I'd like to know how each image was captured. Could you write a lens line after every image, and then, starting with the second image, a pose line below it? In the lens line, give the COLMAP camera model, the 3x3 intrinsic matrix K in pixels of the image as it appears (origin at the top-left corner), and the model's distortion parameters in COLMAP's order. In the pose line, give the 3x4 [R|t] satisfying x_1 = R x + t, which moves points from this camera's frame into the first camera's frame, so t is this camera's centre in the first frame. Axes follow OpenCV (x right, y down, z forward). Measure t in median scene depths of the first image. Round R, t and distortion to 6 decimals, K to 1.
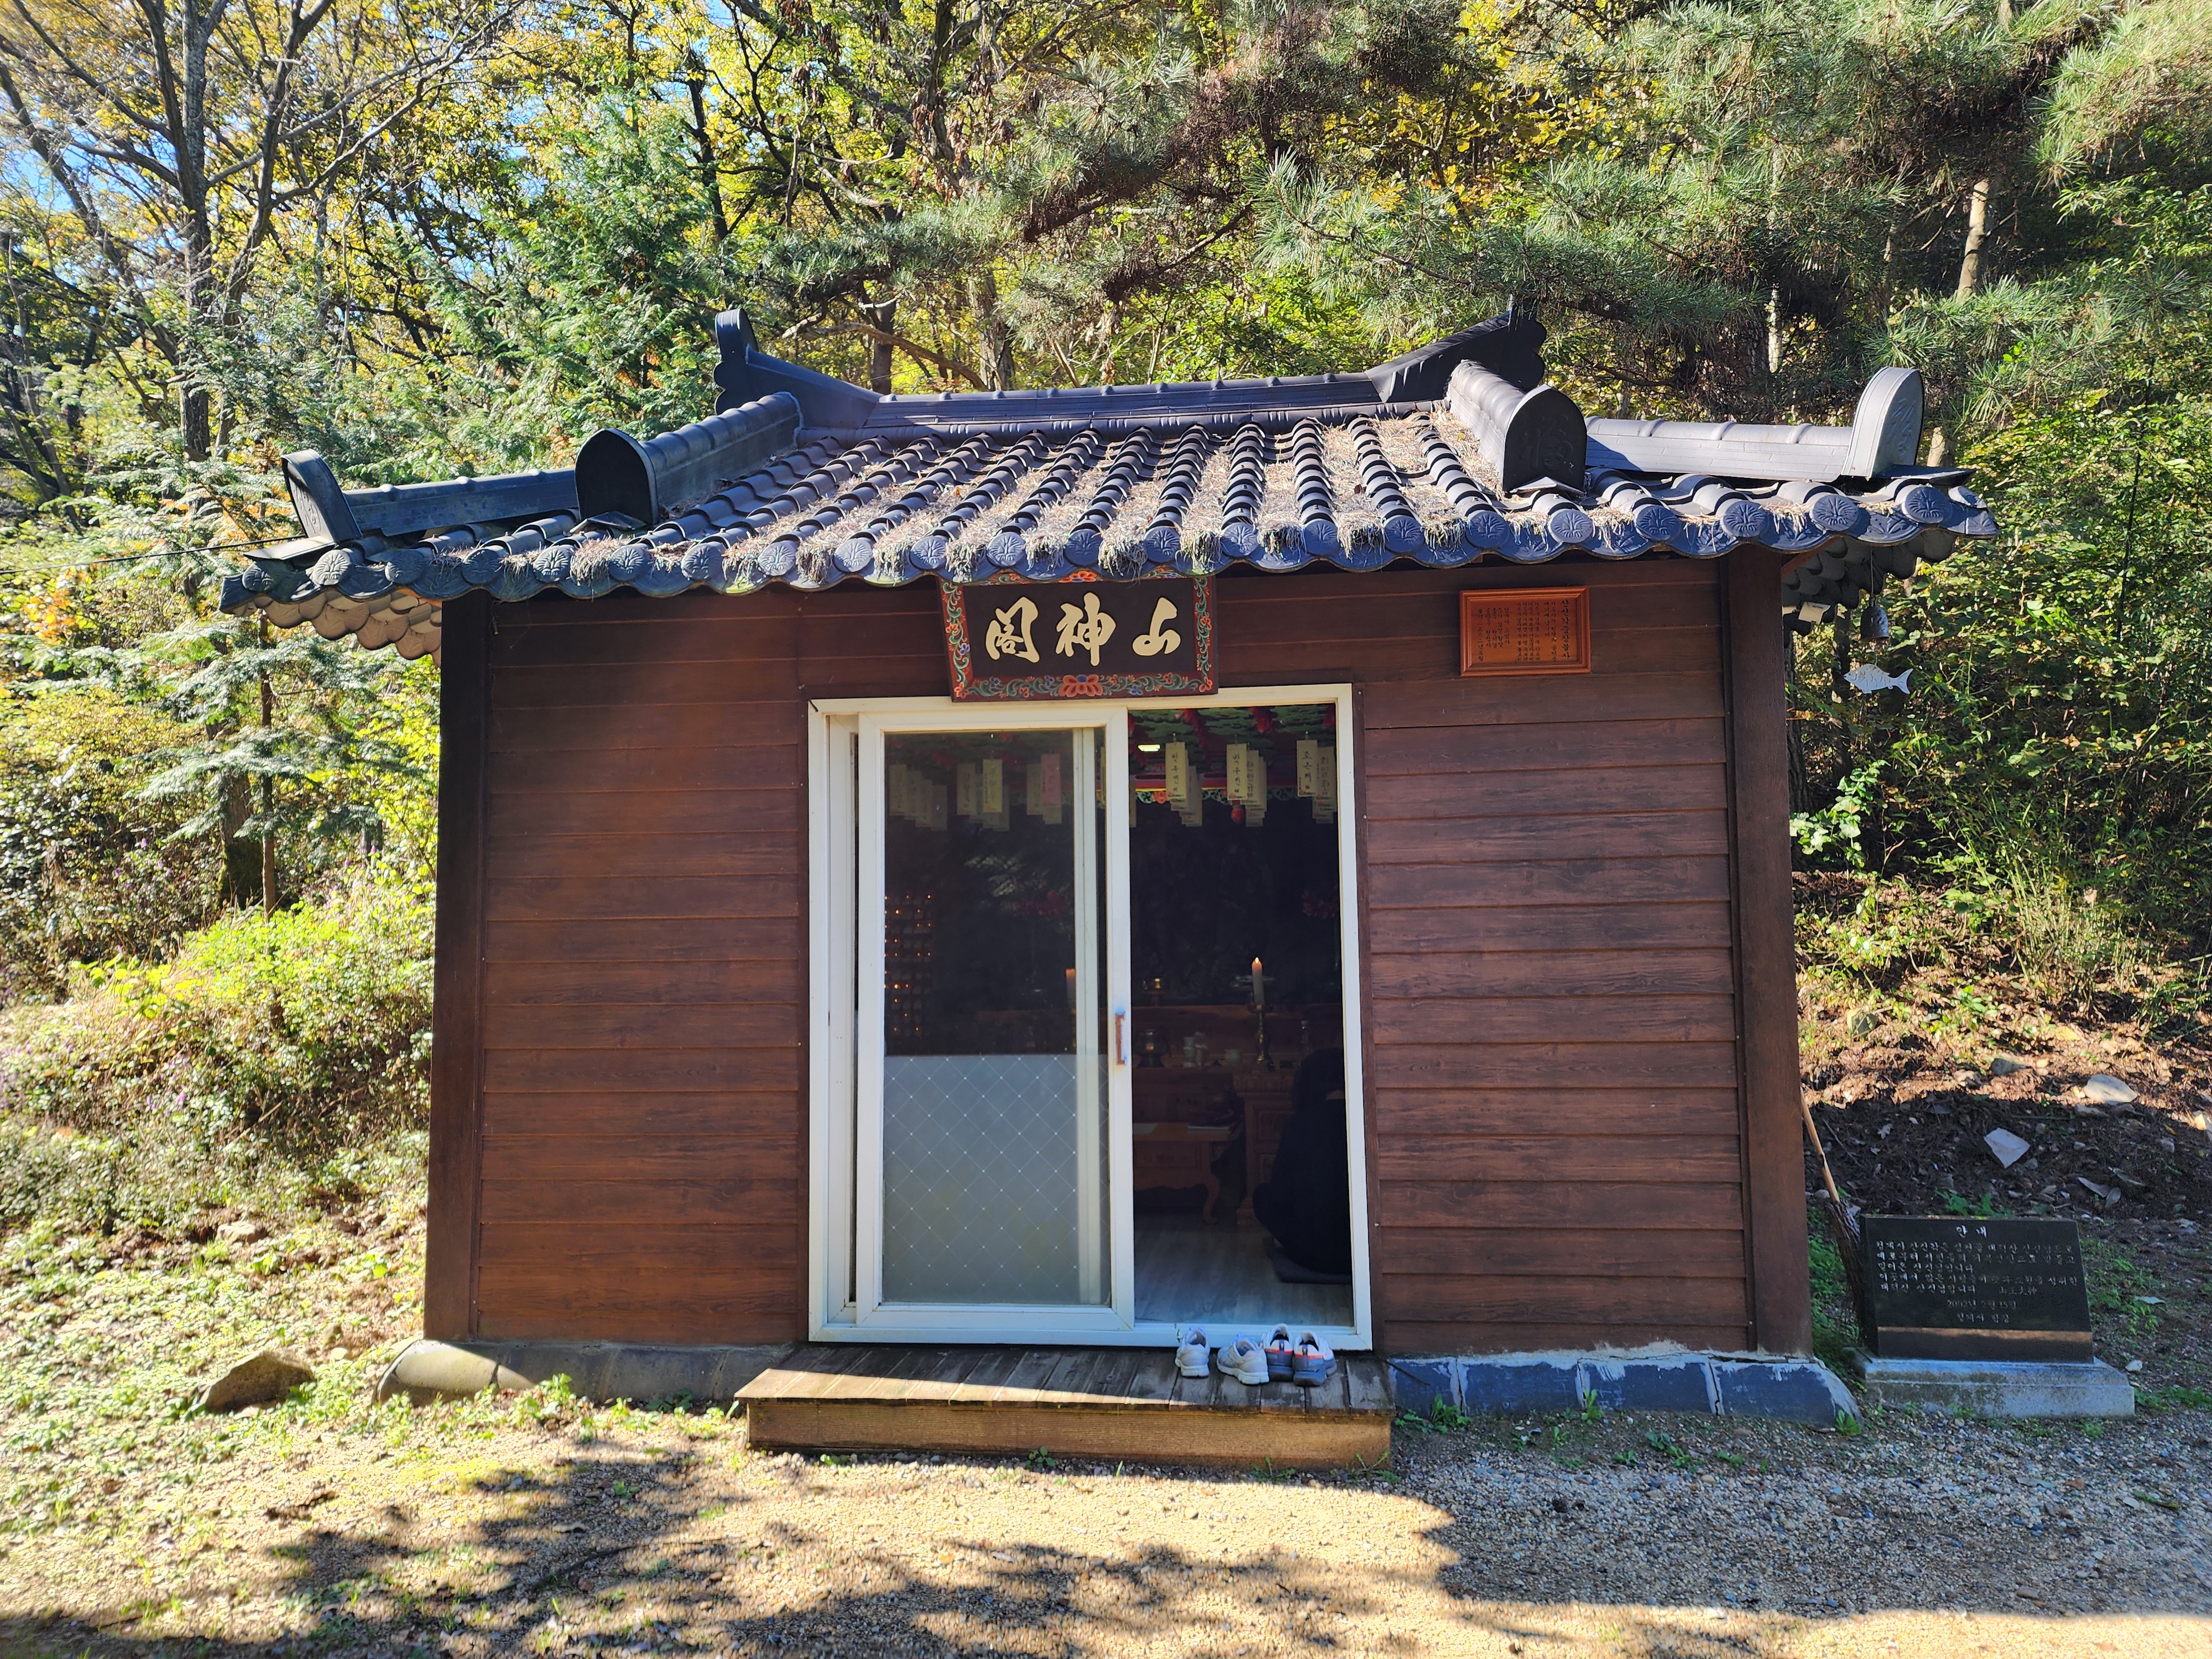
lens RADIAL K [[1492.3, 0, 1108.3], [0, 1492.3, 847.1], [0, 0, 1]] dist [0.062158, -0.050775]
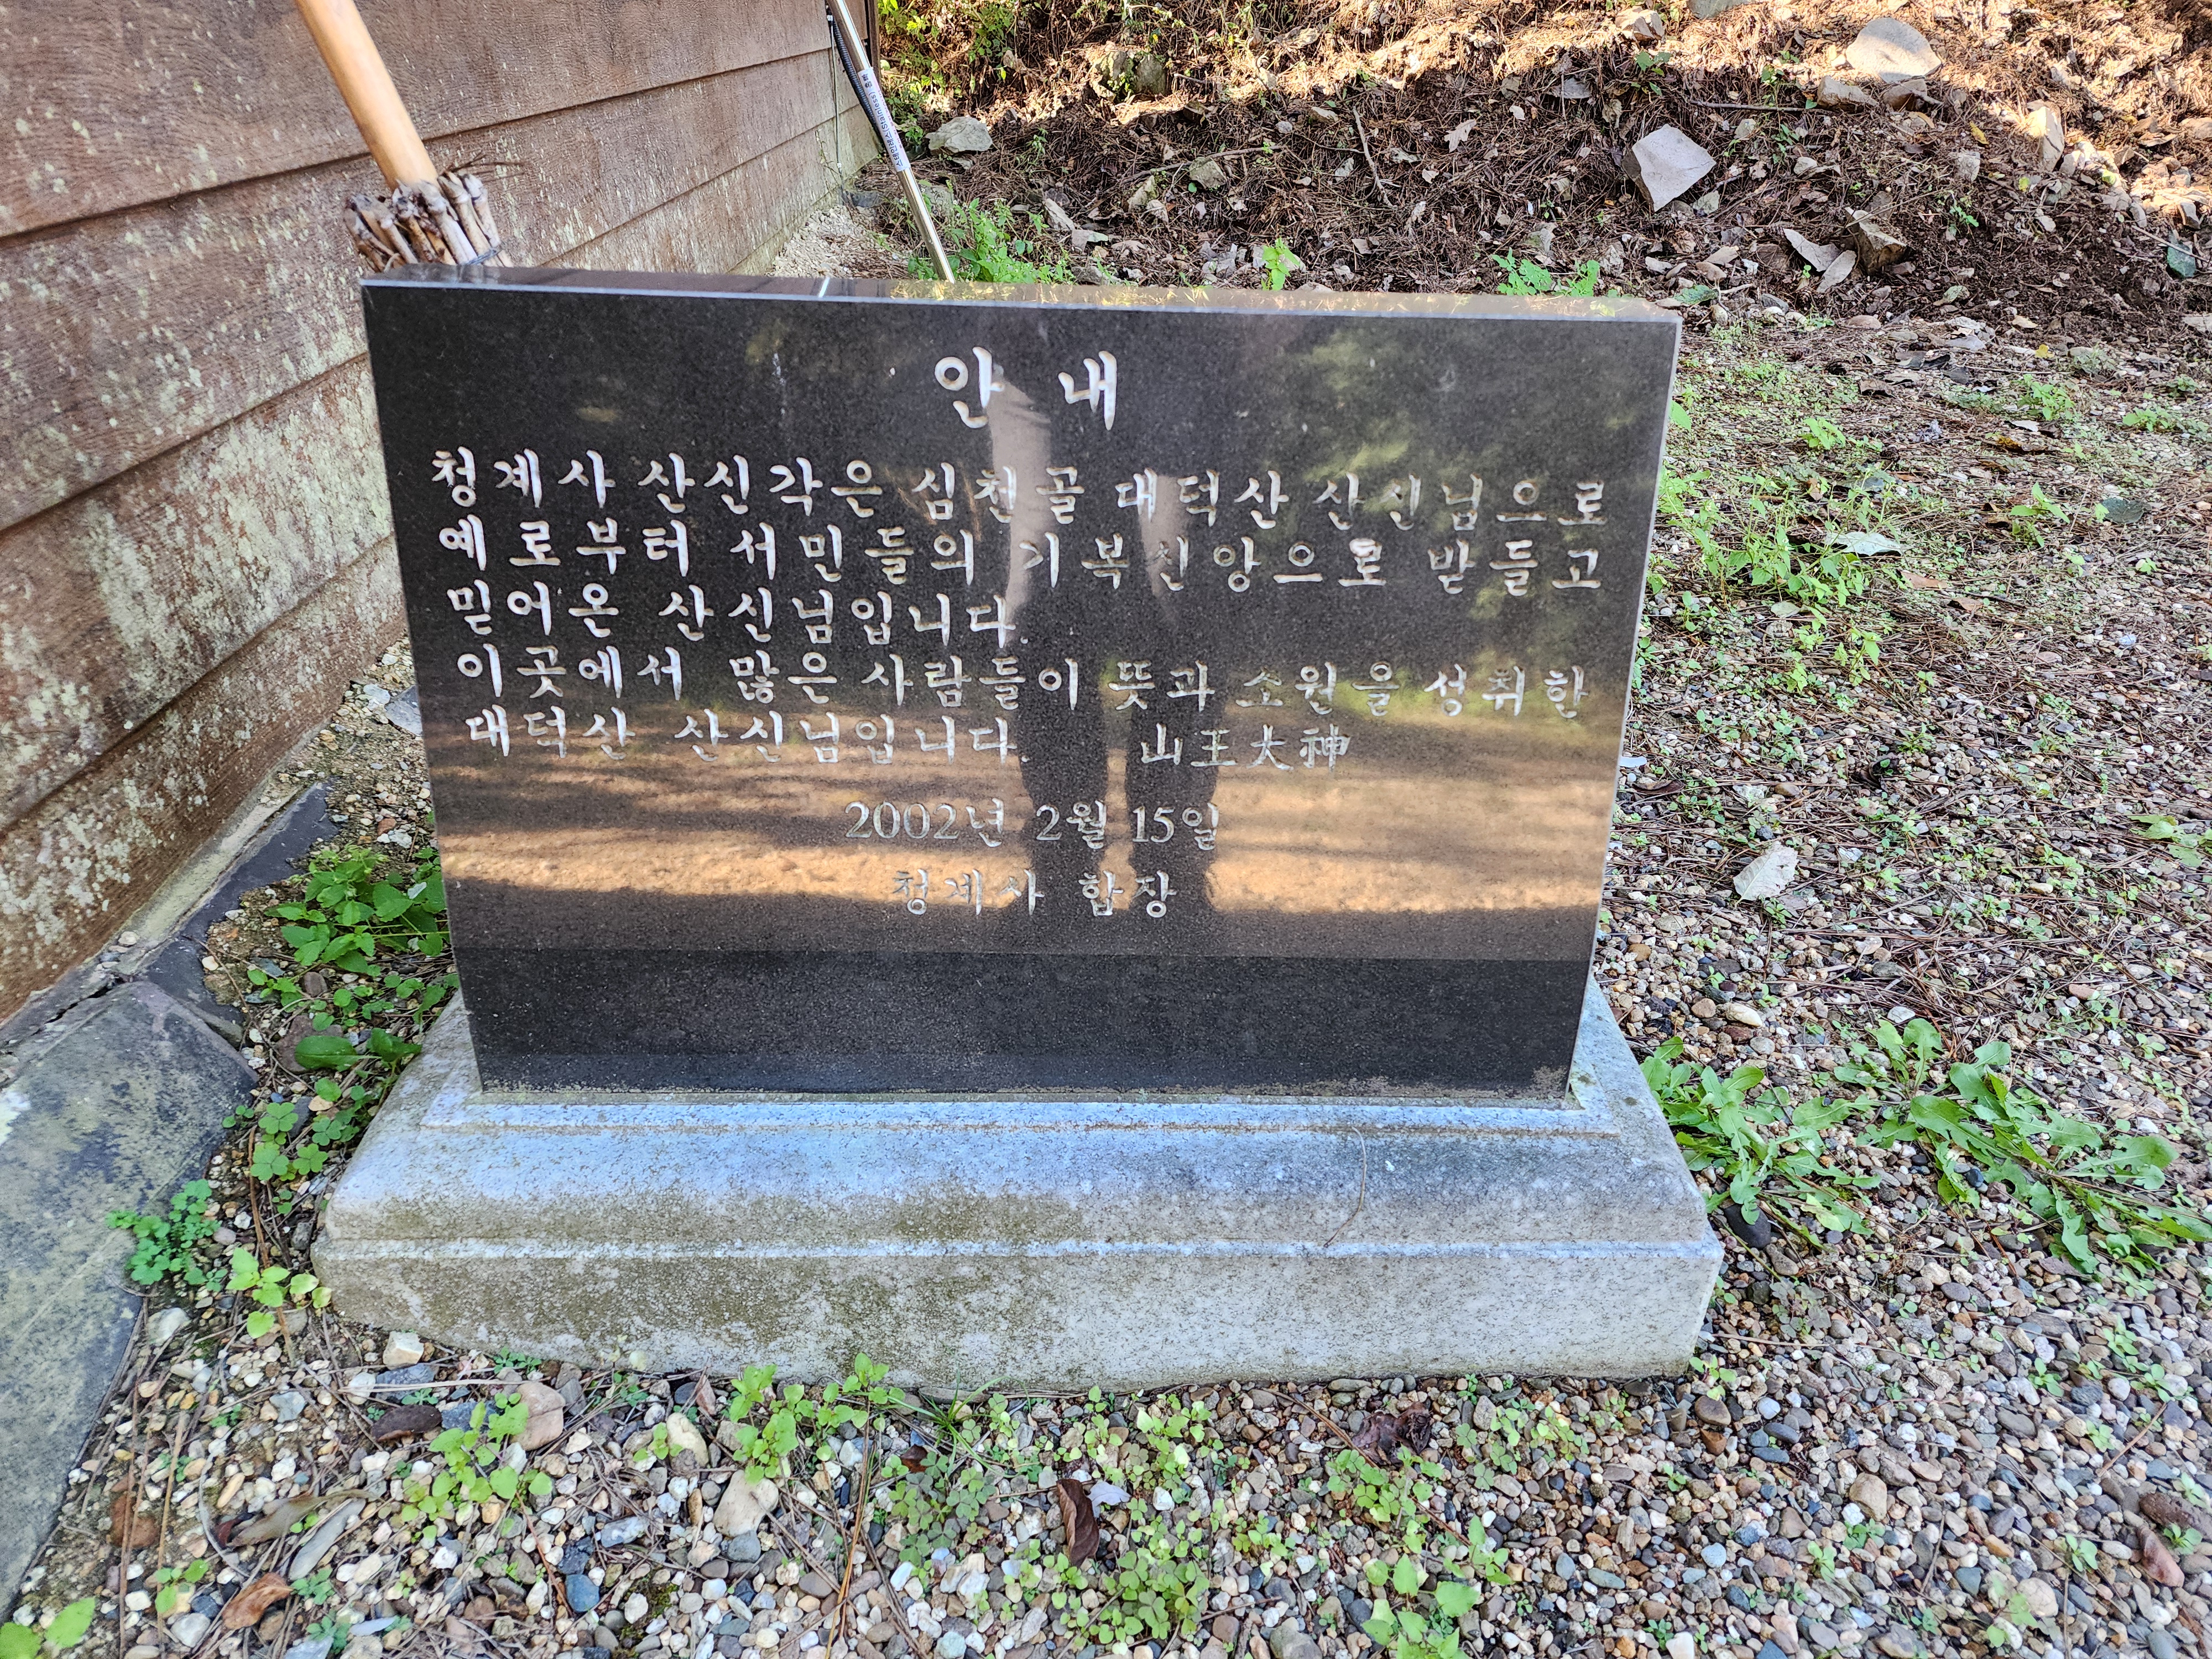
lens RADIAL K [[1492.3, 0, 1115.5], [0, 1492.3, 824.5], [0, 0, 1]] dist [0.062158, -0.050775]
pose [[0.986054, -0.039527, 0.161666, 0.318302], [-0.053850, 0.843358, 0.534648, 0.121515], [-0.157476, -0.535897, 0.829467, 0.493029]]
